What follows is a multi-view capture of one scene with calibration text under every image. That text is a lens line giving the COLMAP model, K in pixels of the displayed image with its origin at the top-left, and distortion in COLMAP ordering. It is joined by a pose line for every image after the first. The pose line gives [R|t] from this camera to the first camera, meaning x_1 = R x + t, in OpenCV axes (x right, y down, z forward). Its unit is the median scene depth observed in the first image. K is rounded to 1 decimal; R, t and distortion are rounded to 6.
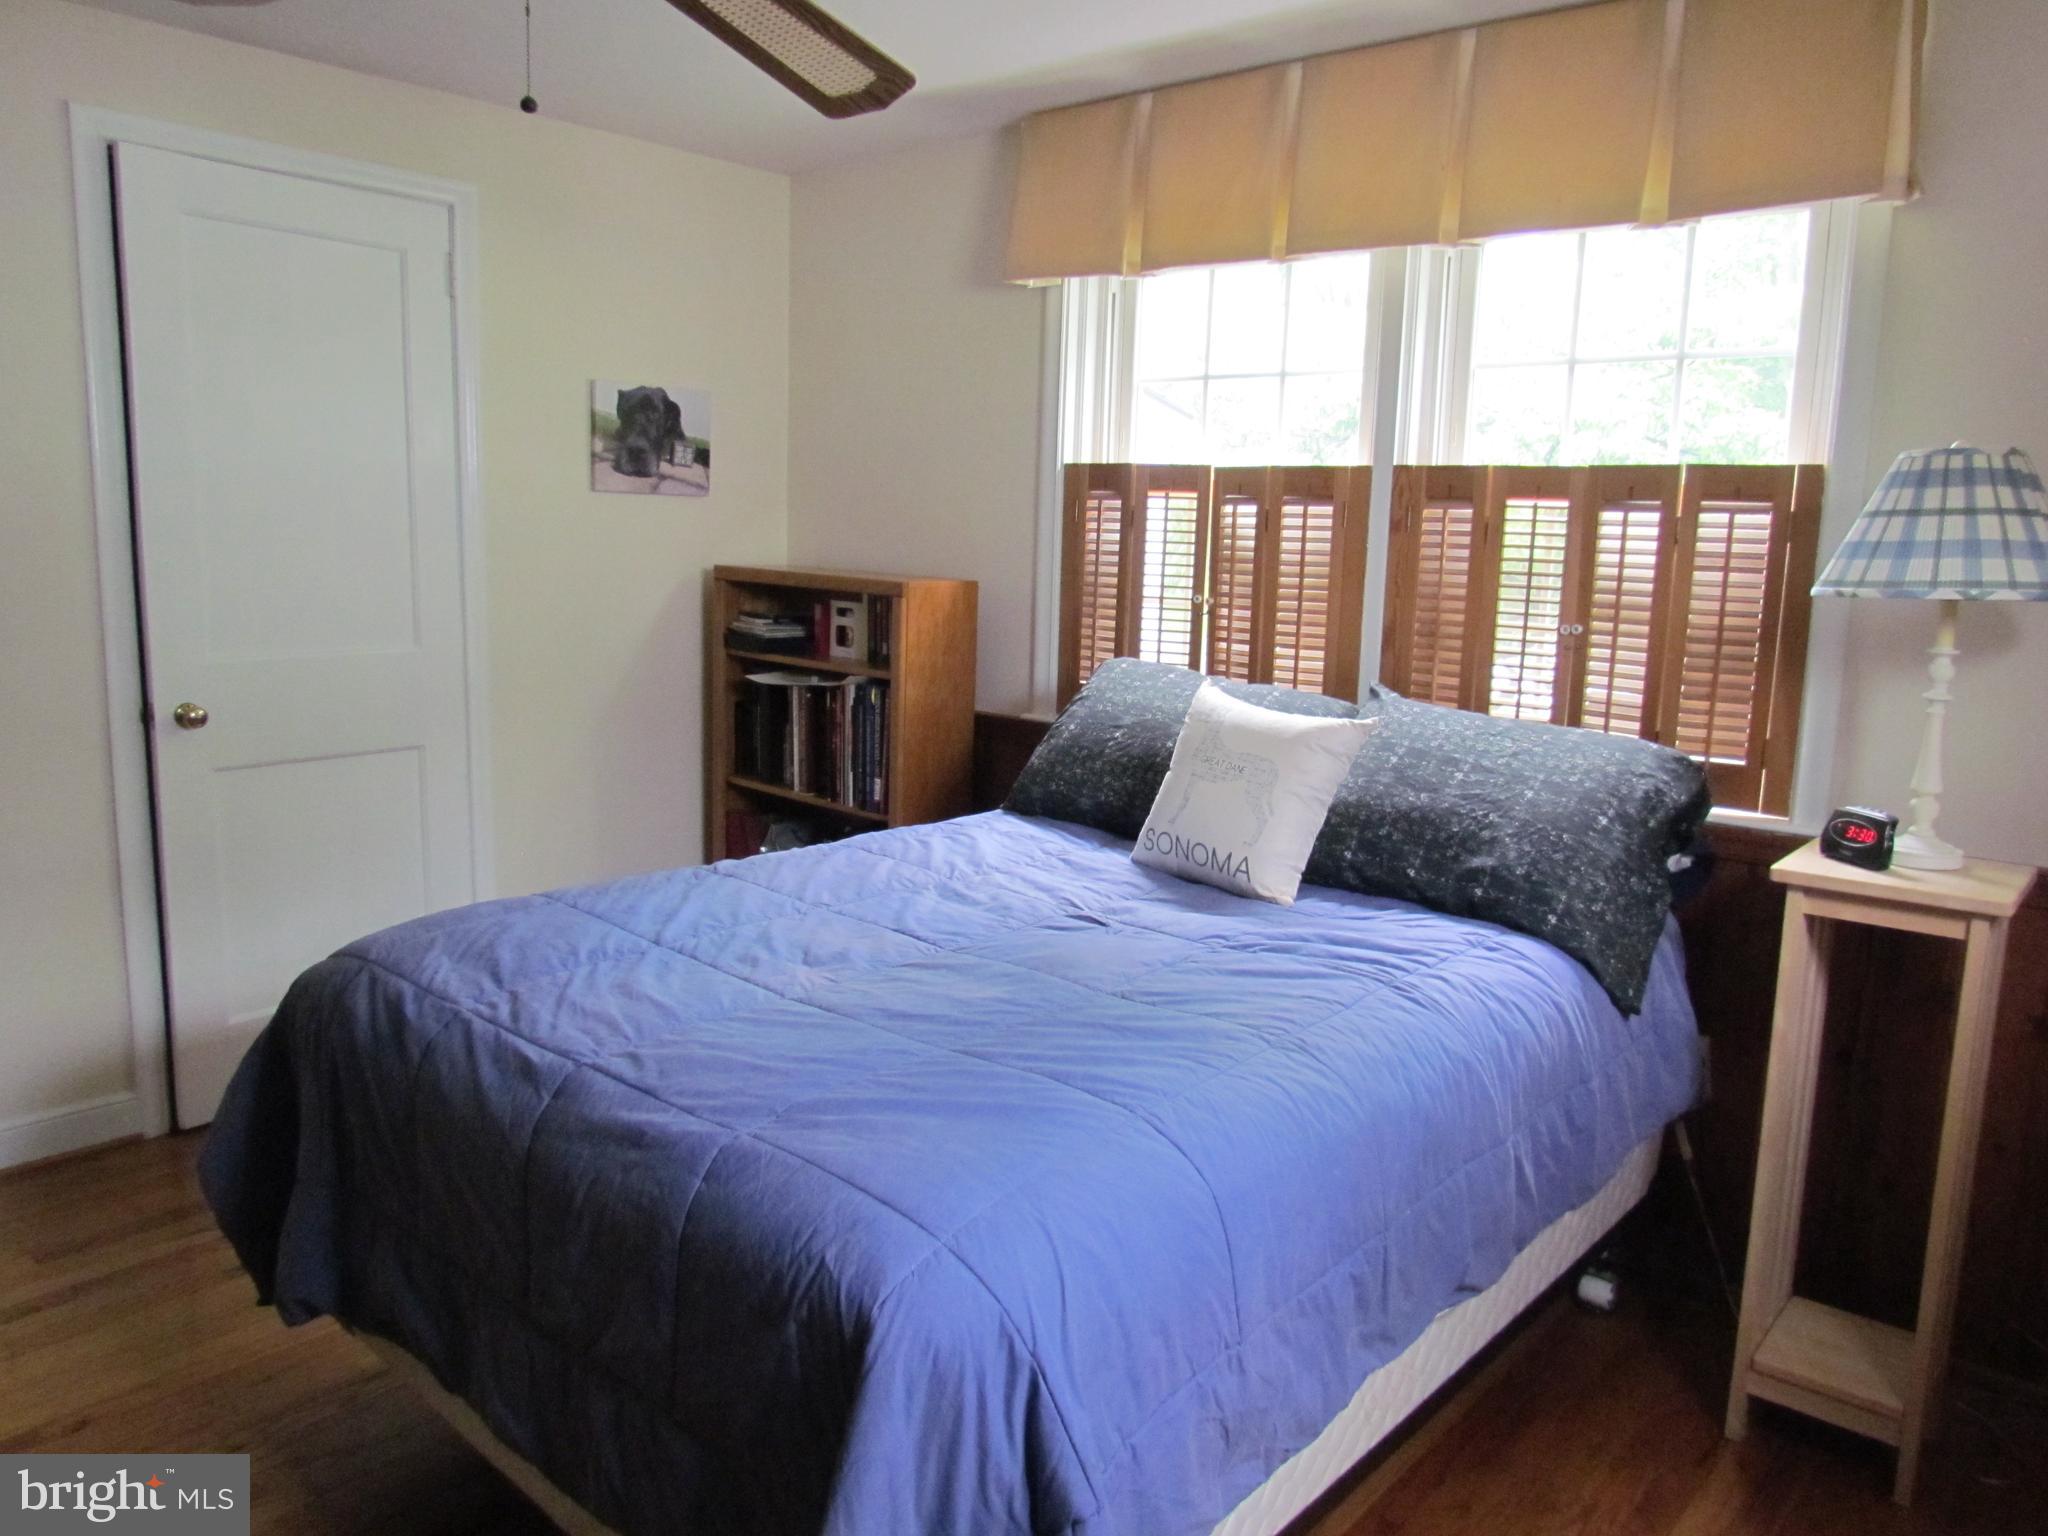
lens RADIAL K [[1494.4, 0, 1024.0], [0, 1494.4, 768.0], [0, 0, 1]] dist [0.000687, 0.000604]
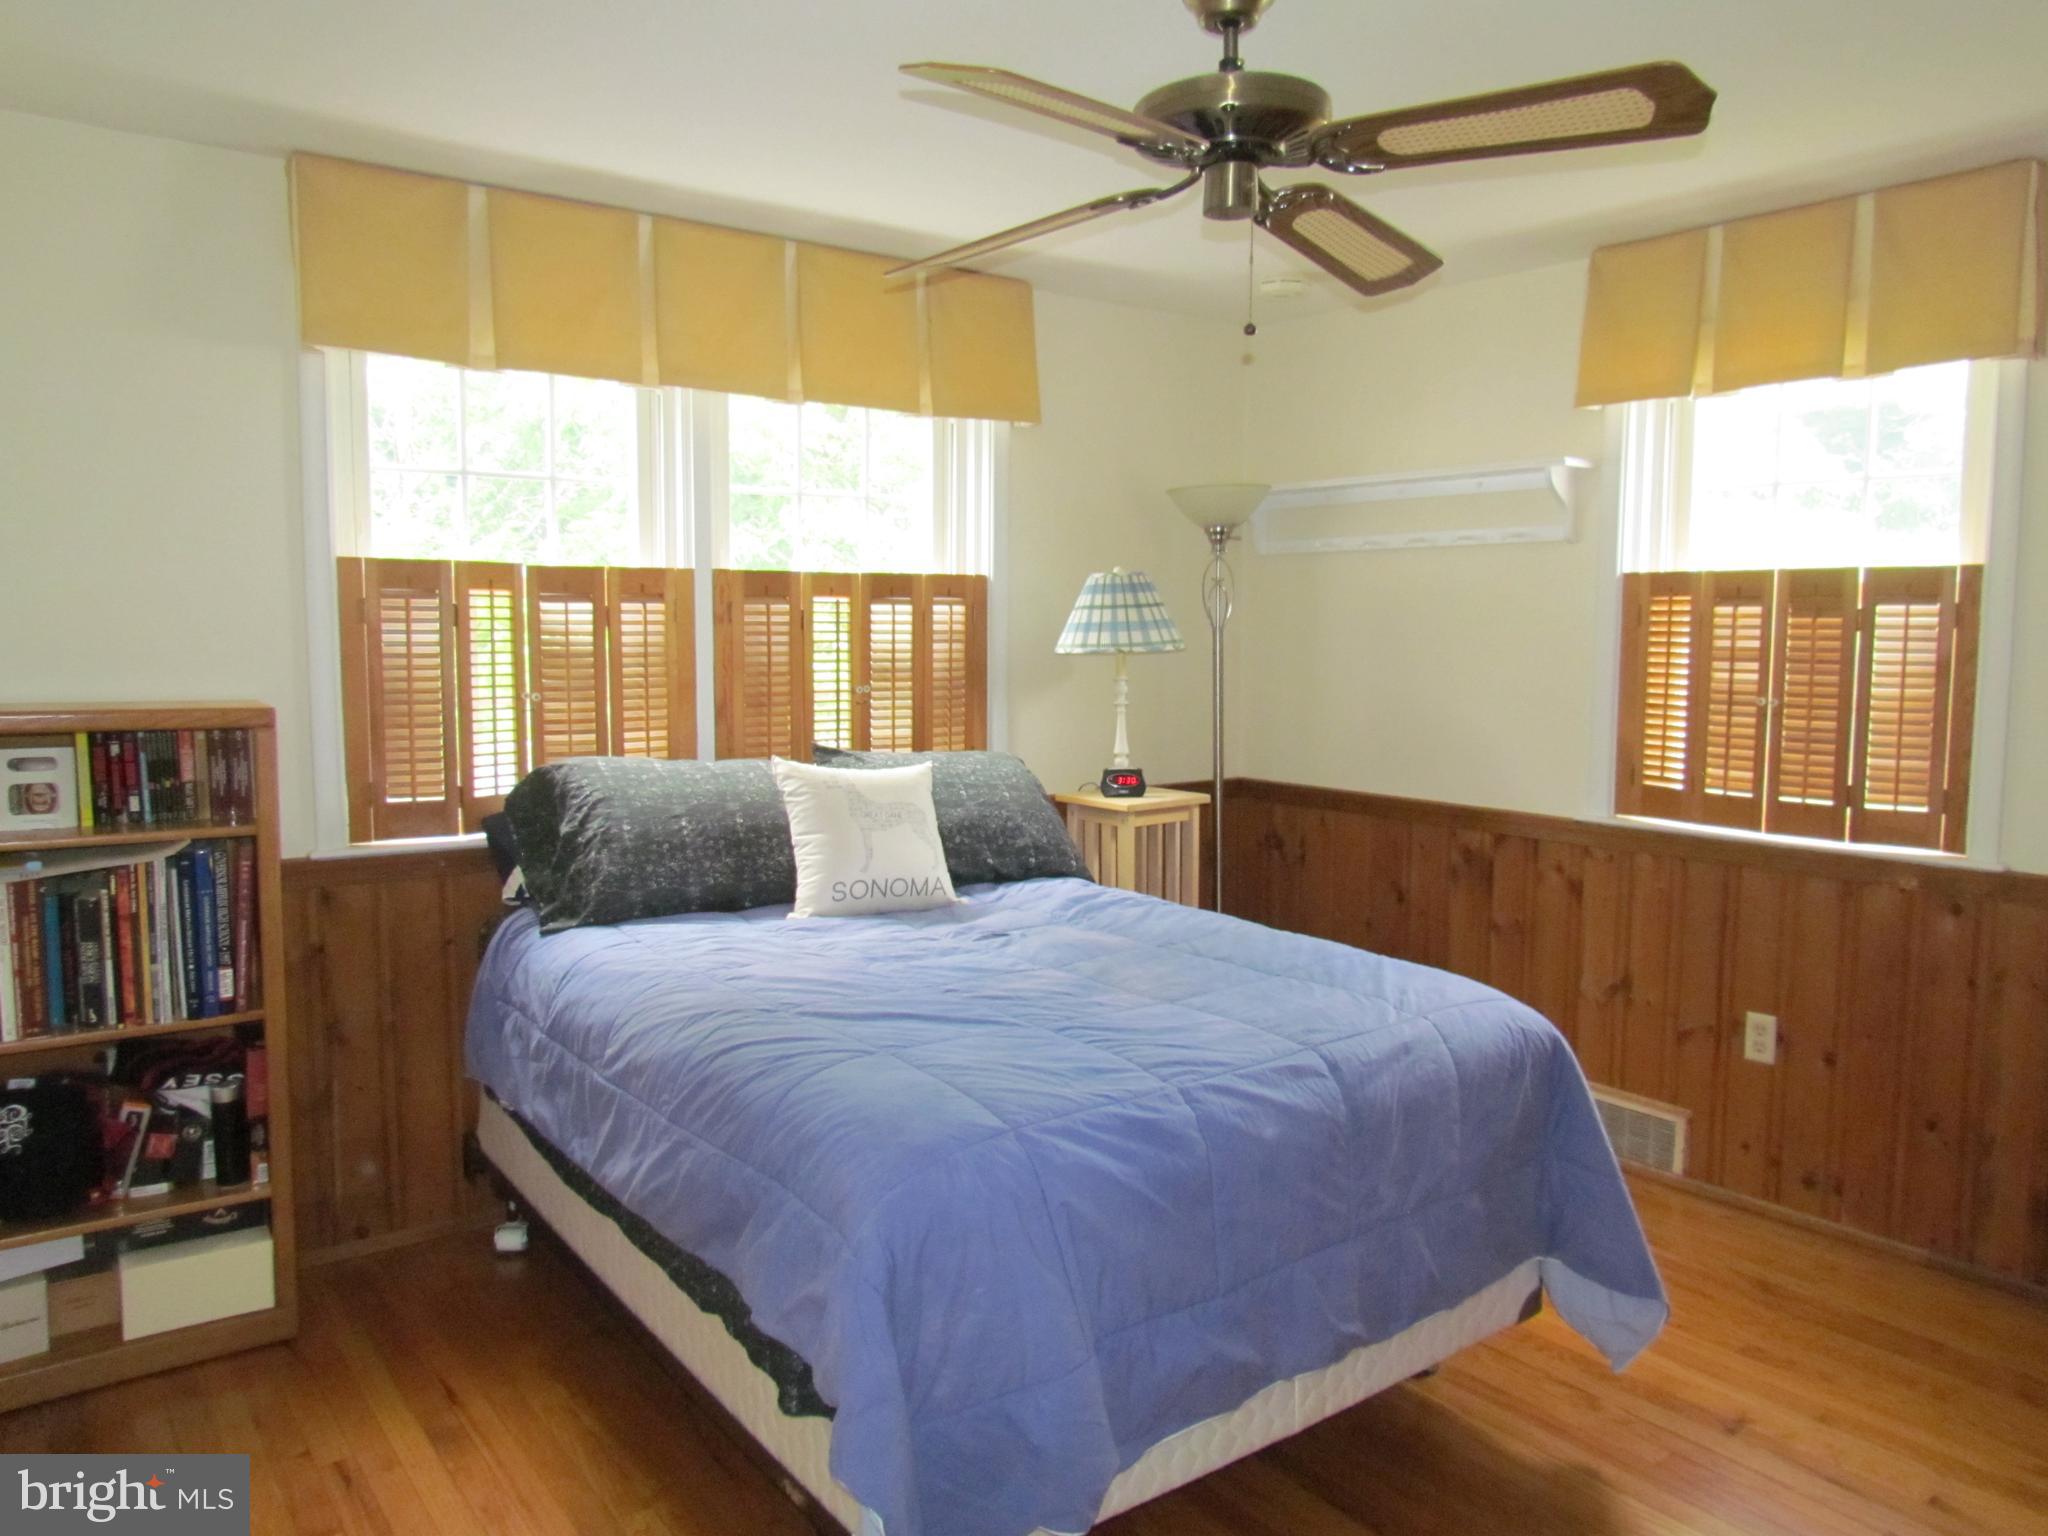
lens RADIAL K [[1471.8, 0, 1024.7], [0, 1471.8, 766.6], [0, 0, 1]] dist [-0.018253, 0.004370]
pose [[0.186415, -0.124487, 0.974552, -0.886130], [0.161909, 0.982270, 0.094502, -0.118552], [-0.969038, 0.140172, 0.203265, 0.542888]]
